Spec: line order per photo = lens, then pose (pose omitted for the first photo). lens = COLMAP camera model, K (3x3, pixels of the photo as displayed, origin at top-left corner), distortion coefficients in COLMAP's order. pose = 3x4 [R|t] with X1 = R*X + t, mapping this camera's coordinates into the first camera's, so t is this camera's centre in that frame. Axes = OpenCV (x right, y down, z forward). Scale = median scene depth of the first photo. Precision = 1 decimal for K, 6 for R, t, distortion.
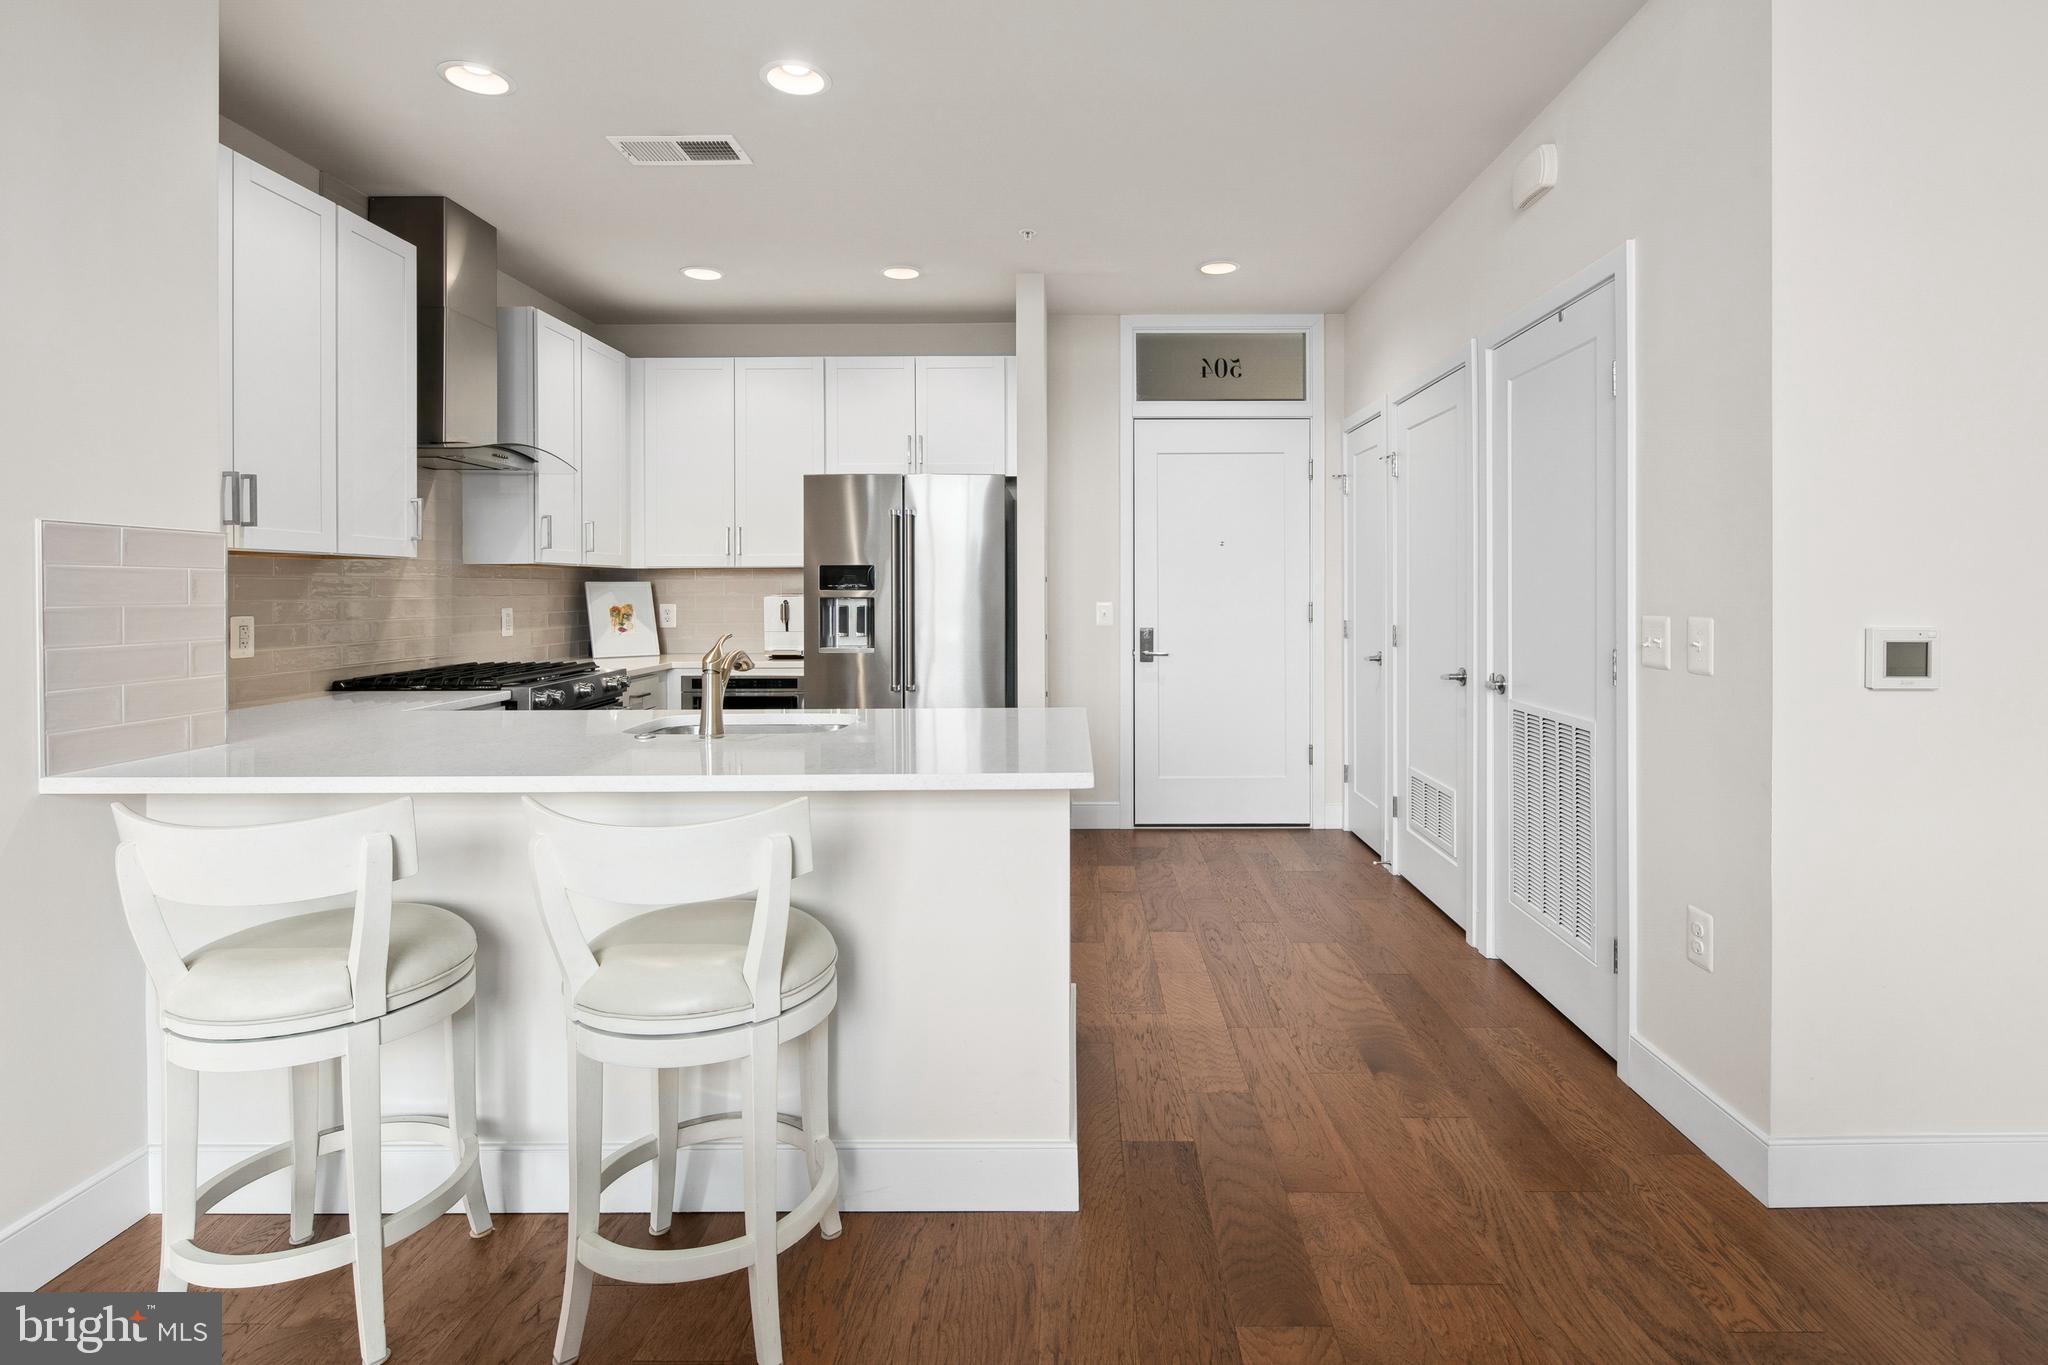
lens RADIAL K [[1019.7, 0, 1069.4], [0, 1019.7, 590.4], [0, 0, 1]] dist [0.001712, -0.000094]
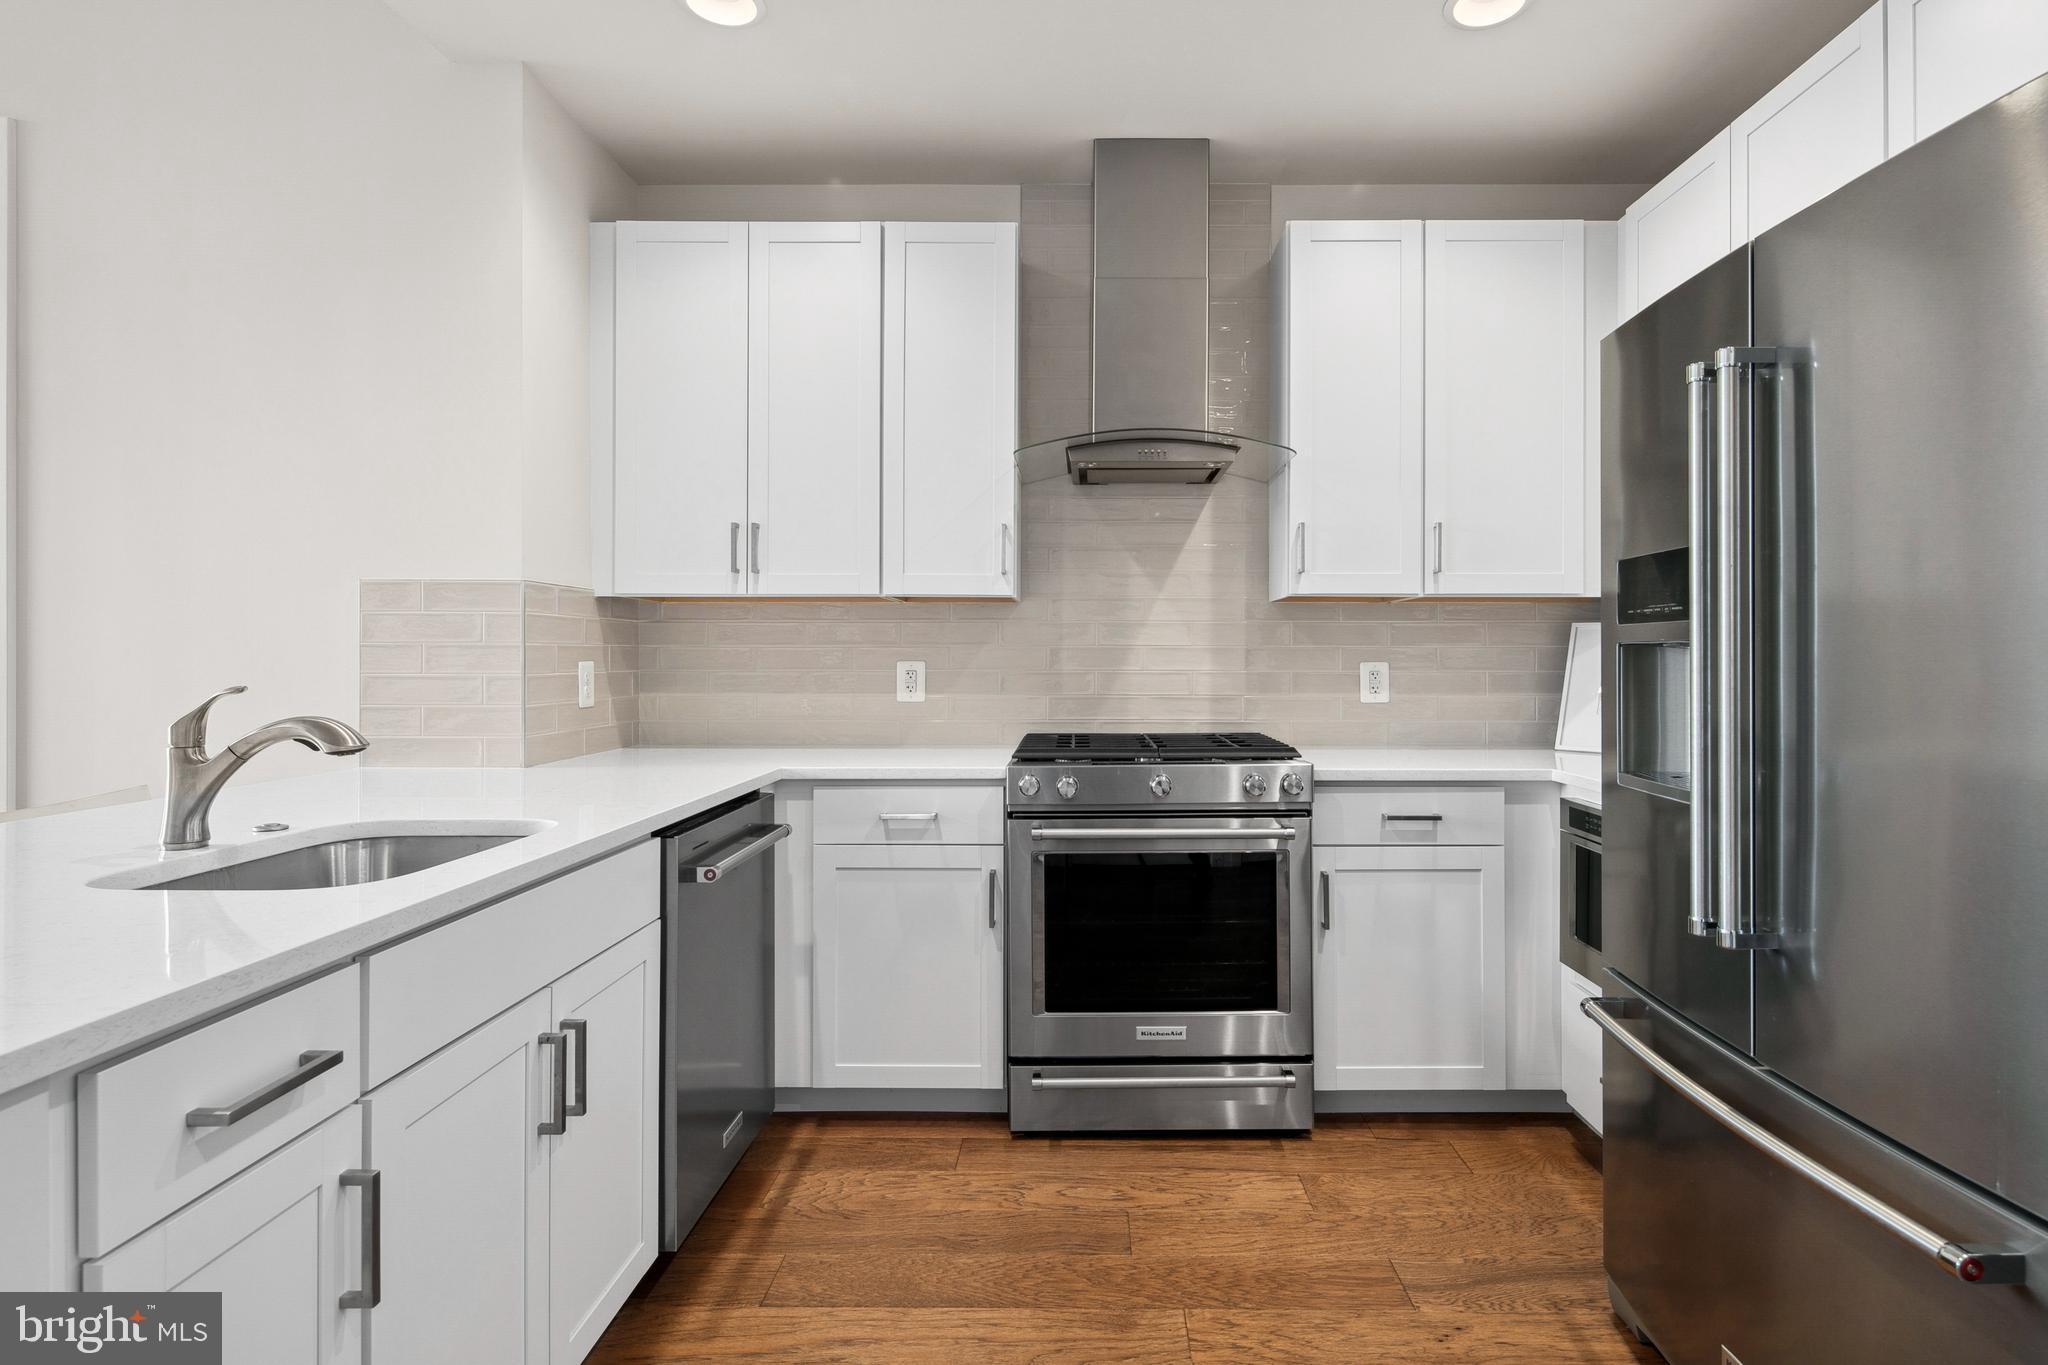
lens RADIAL K [[1017.9, 0, 1080.3], [0, 1017.9, 652.9], [0, 0, 1]] dist [0.002876, -0.001256]
pose [[-0.003580, 0.000427, -0.999993, 0.146917], [-0.001864, 0.999998, 0.000434, 0.011193], [0.999992, 0.001865, -0.003580, 0.815042]]
